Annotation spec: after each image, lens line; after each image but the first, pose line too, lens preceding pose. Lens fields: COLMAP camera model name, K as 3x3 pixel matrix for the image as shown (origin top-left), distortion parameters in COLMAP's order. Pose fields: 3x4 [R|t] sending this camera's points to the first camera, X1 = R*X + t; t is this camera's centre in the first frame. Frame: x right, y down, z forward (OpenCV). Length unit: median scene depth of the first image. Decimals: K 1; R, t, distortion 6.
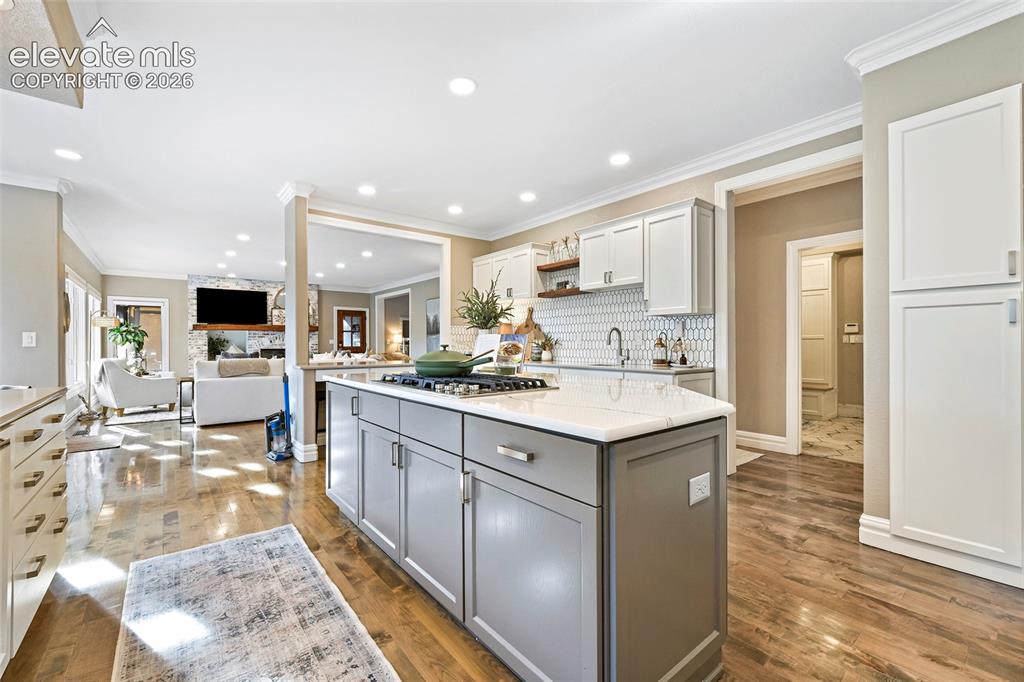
lens RADIAL K [[428.4, 0, 510.0], [0, 428.4, 345.3], [0, 0, 1]] dist [0.002351, -0.000193]
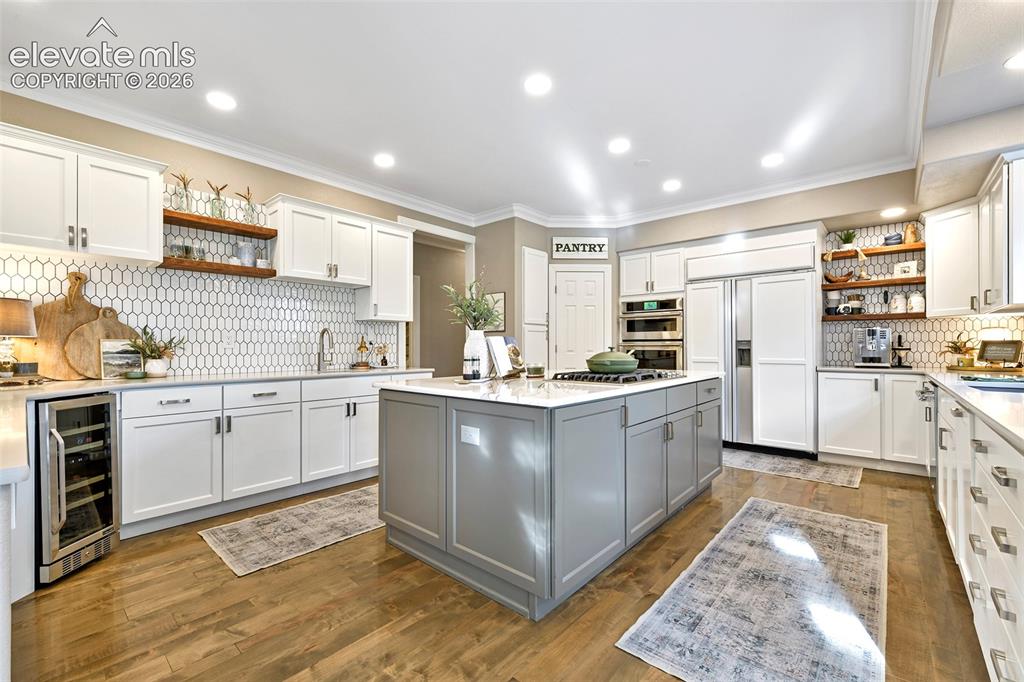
lens RADIAL K [[428.4, 0, 508.8], [0, 428.4, 343.8], [0, 0, 1]] dist [0.002351, -0.000193]
pose [[-0.168948, 0.010004, 0.985574, -1.717136], [0.004919, 0.999945, -0.009306, -0.000255], [-0.985613, 0.003275, -0.168987, 1.985868]]
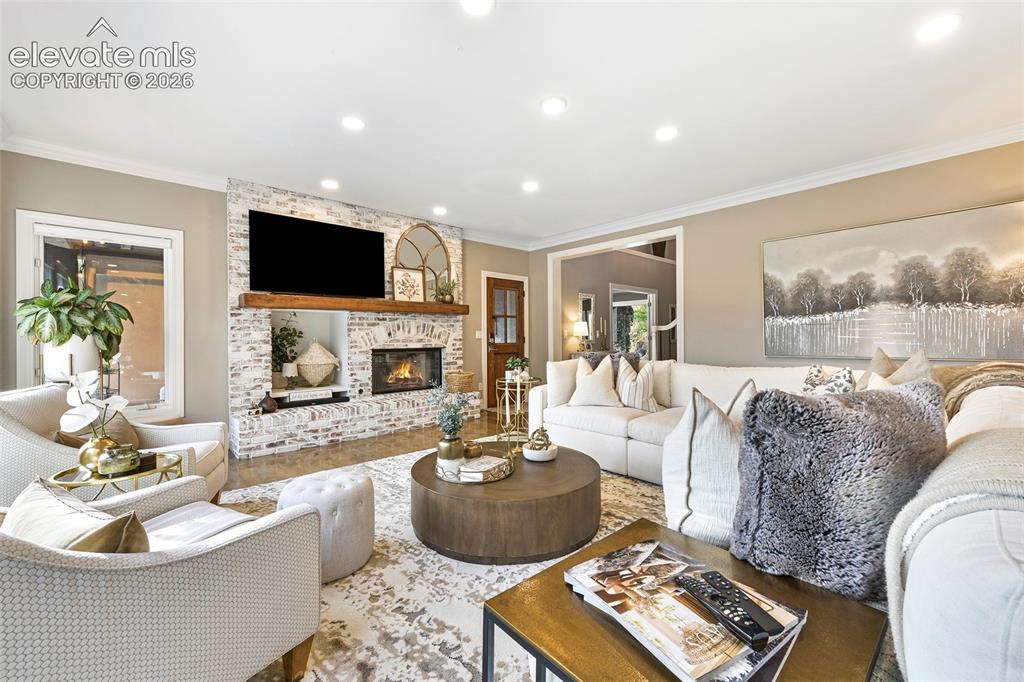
lens RADIAL K [[411.5, 0, 510.9], [0, 411.5, 340.0], [0, 0, 1]] dist [0.003762, -0.000009]
pose [[0.997605, -0.005896, 0.068919, -0.448001], [0.006003, 0.999981, -0.001332, -0.000636], [-0.068910, 0.001742, 0.997621, 0.512194]]
